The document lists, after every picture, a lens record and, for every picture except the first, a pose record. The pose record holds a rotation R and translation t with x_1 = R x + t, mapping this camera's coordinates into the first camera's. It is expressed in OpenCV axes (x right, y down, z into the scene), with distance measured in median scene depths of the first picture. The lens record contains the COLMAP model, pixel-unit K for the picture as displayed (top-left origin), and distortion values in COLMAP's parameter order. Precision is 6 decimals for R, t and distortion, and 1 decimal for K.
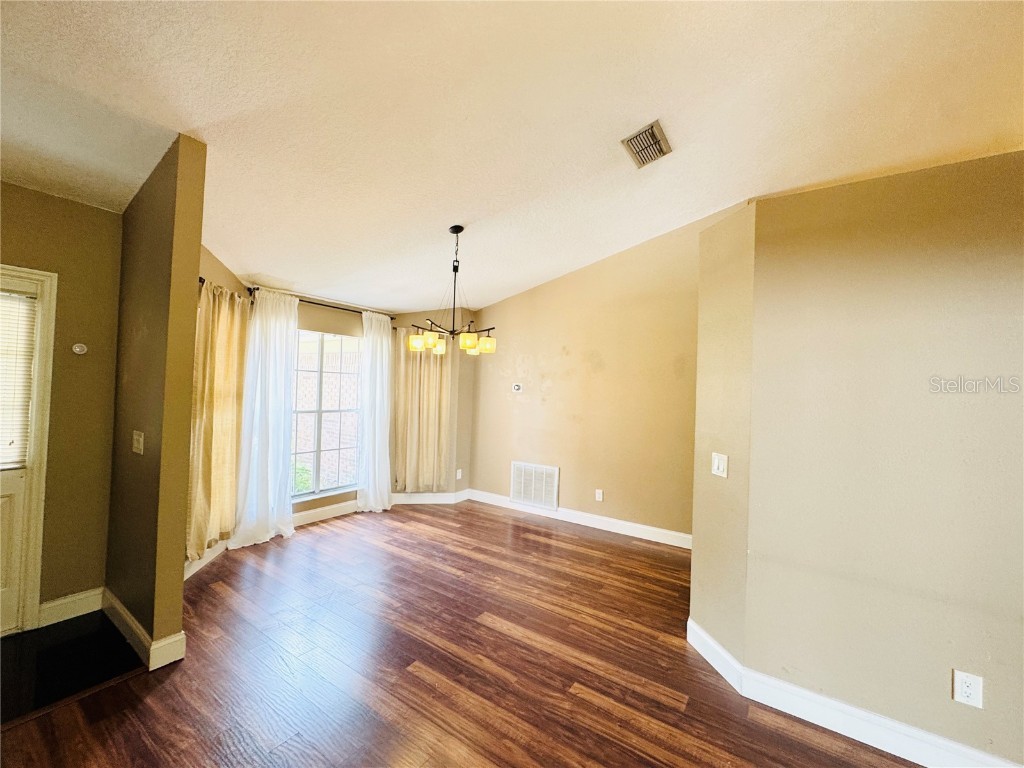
lens RADIAL K [[412.2, 0, 511.0], [0, 412.2, 382.4], [0, 0, 1]] dist [-0.000411, -0.000106]
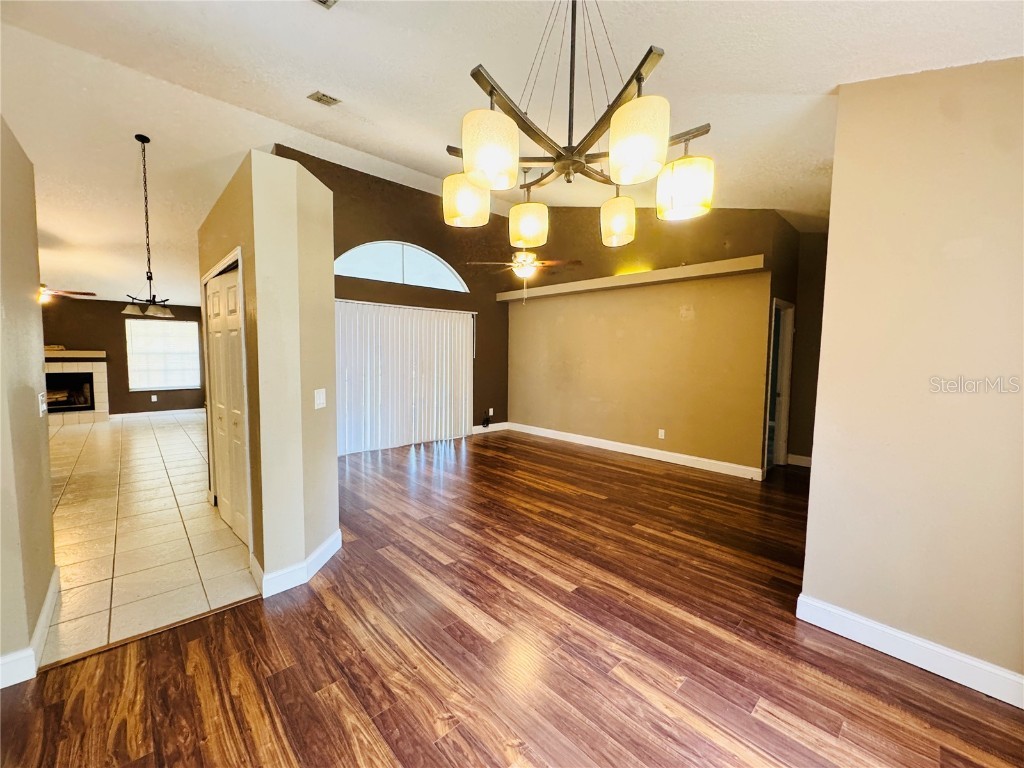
lens RADIAL K [[412.2, 0, 512.5], [0, 412.2, 382.9], [0, 0, 1]] dist [-0.000411, -0.000106]
pose [[-0.975491, -0.063822, 0.210579, -0.283904], [-0.051485, 0.996649, 0.063561, 0.057536], [-0.213930, 0.051162, -0.975508, 2.152402]]
